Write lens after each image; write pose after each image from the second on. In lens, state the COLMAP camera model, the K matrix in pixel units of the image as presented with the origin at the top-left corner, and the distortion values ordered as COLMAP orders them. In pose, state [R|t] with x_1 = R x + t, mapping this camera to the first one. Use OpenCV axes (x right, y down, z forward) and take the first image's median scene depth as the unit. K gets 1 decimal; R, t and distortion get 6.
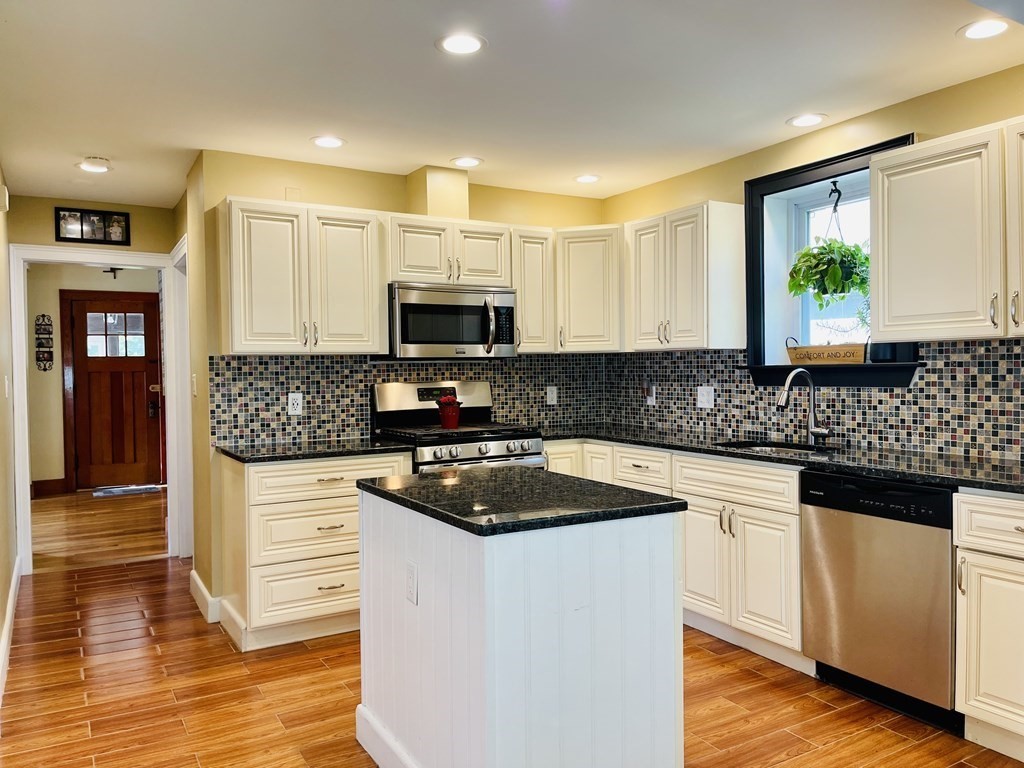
lens RADIAL K [[771.2, 0, 515.0], [0, 771.2, 383.2], [0, 0, 1]] dist [0.074360, -0.090450]
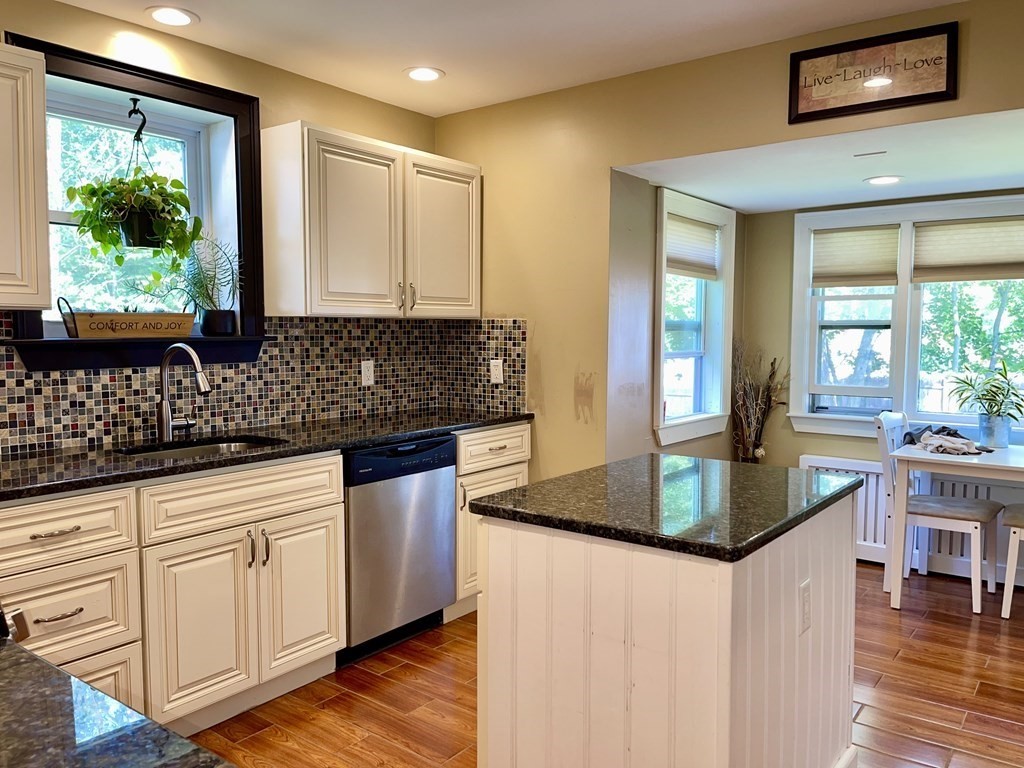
lens RADIAL K [[771.2, 0, 514.8], [0, 771.2, 387.9], [0, 0, 1]] dist [0.074360, -0.090450]
pose [[-0.381273, -0.055571, 0.922791, -0.426198], [0.023462, 0.997288, 0.069751, -0.018549], [-0.924165, 0.048245, -0.378936, 0.891255]]
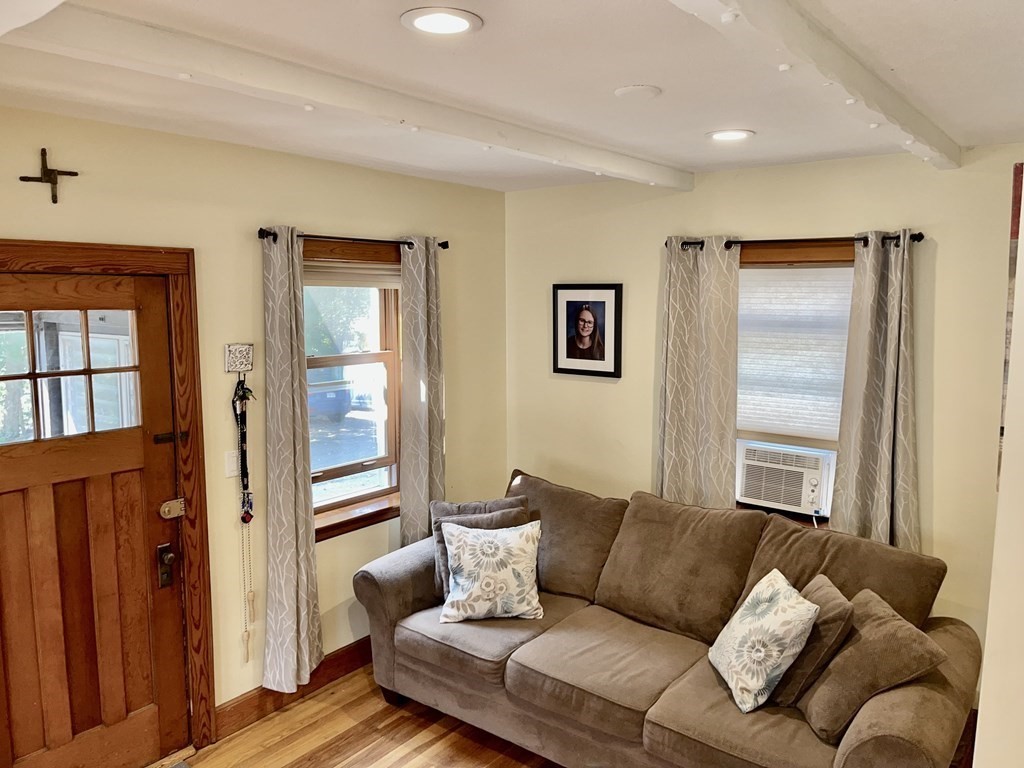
lens RADIAL K [[771.2, 0, 514.2], [0, 771.2, 386.4], [0, 0, 1]] dist [0.074360, -0.090450]
pose [[0.929840, -0.030111, 0.366730, -0.963850], [-0.008013, 0.994753, 0.101990, -0.195128], [-0.367877, -0.097773, 0.924720, 1.310156]]
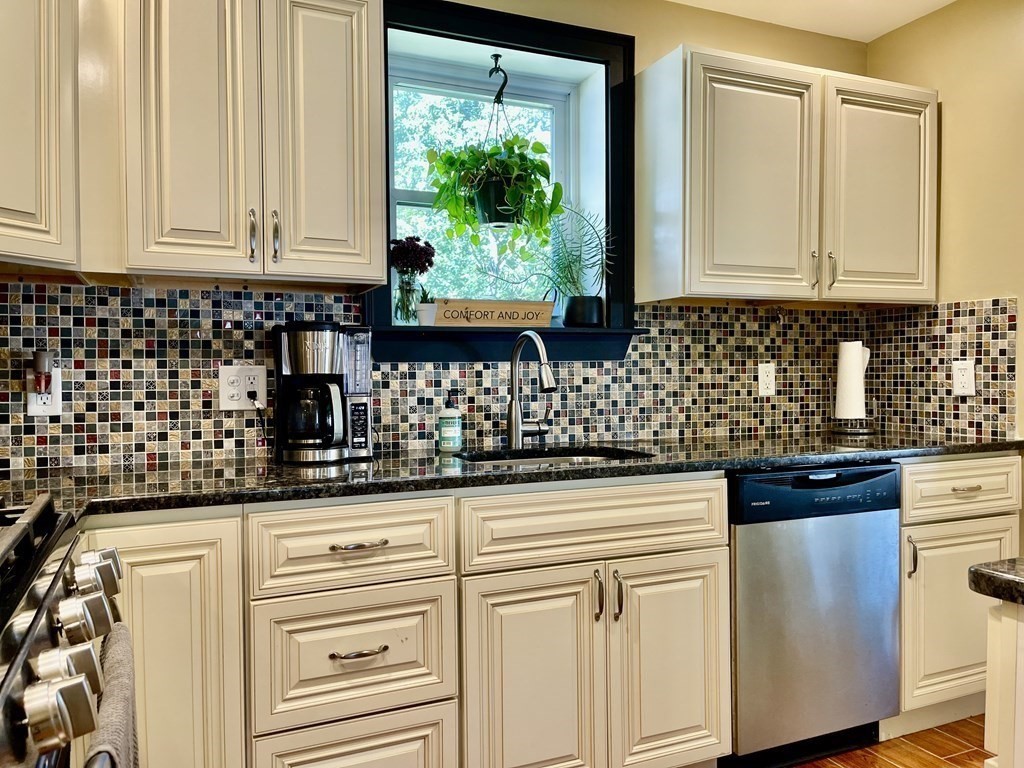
lens RADIAL K [[771.2, 0, 513.9], [0, 771.2, 388.6], [0, 0, 1]] dist [0.074360, -0.090450]
pose [[0.117200, -0.007172, 0.993082, -0.236817], [0.027392, 0.999617, 0.003987, 0.023326], [-0.992731, 0.026735, 0.117351, 0.848767]]
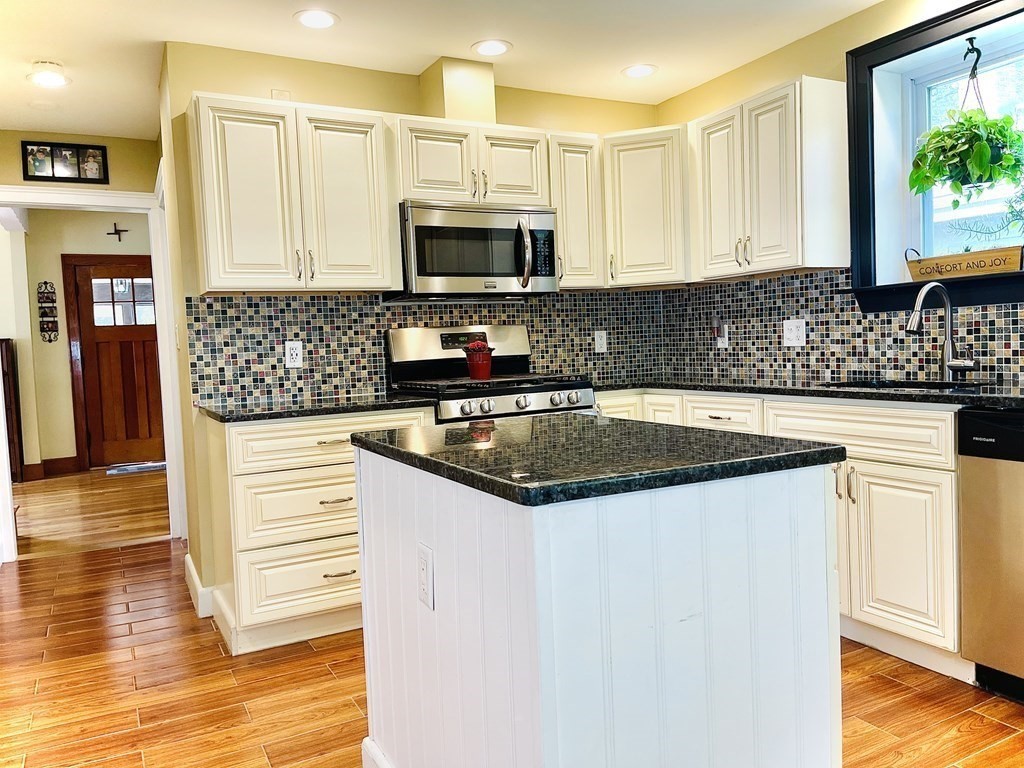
lens RADIAL K [[771.2, 0, 511.5], [0, 771.2, 383.4], [0, 0, 1]] dist [0.074360, -0.090450]
pose [[0.998373, -0.027821, -0.049777, -0.011083], [0.029482, 0.999022, 0.032952, 0.038565], [0.048811, -0.034366, 0.998217, 0.188581]]
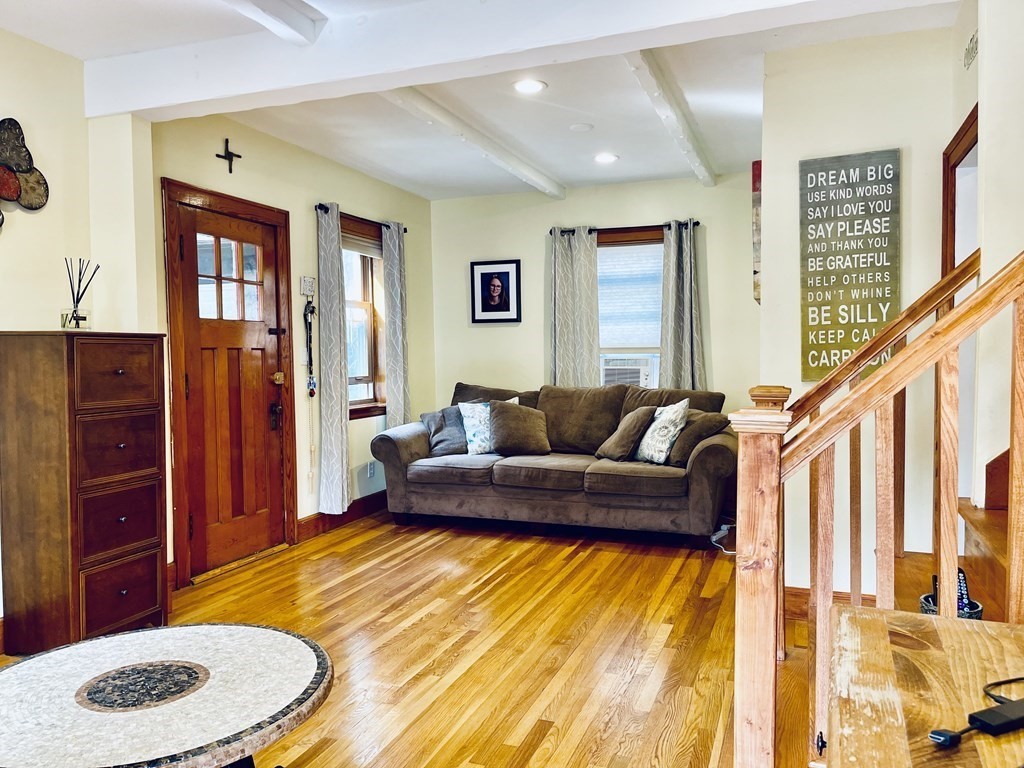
lens RADIAL K [[771.2, 0, 505.9], [0, 771.2, 387.7], [0, 0, 1]] dist [0.074360, -0.090450]
pose [[0.786004, -0.024671, 0.617728, -1.470801], [0.011349, 0.999611, 0.025482, 0.001491], [-0.618117, -0.013018, 0.785979, 0.988944]]
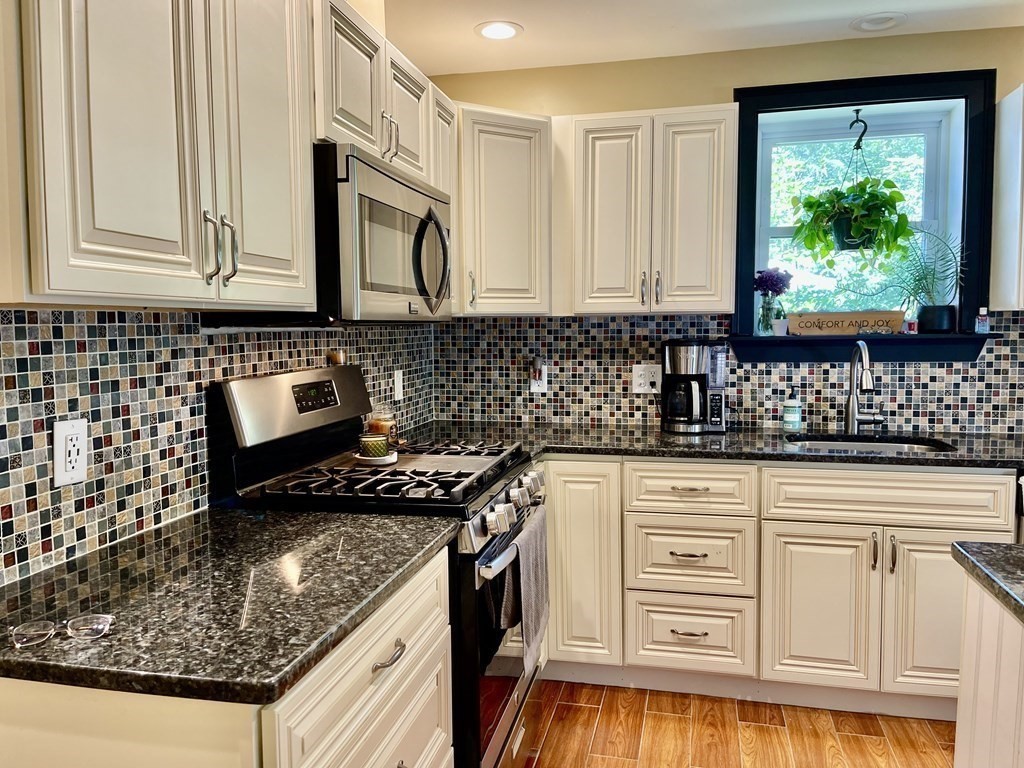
lens RADIAL K [[771.2, 0, 512.1], [0, 771.2, 388.8], [0, 0, 1]] dist [0.074360, -0.090450]
pose [[0.689011, -0.052190, 0.722869, -0.411747], [0.014445, 0.998195, 0.058300, -0.019061], [-0.724607, -0.029727, 0.688521, 0.641371]]
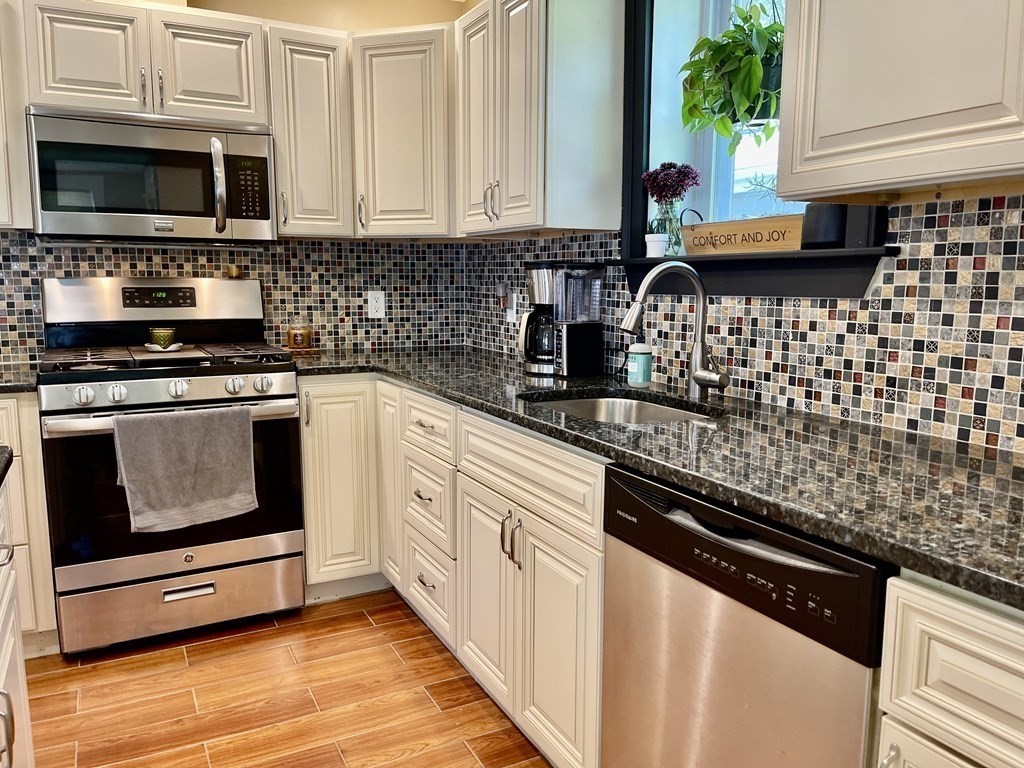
lens RADIAL K [[771.2, 0, 517.1], [0, 771.2, 390.3], [0, 0, 1]] dist [0.074360, -0.090450]
pose [[0.998595, 0.025377, -0.046518, 0.255168], [-0.019469, 0.992177, 0.123315, 0.005540], [0.049283, -0.122236, 0.991277, 0.403033]]
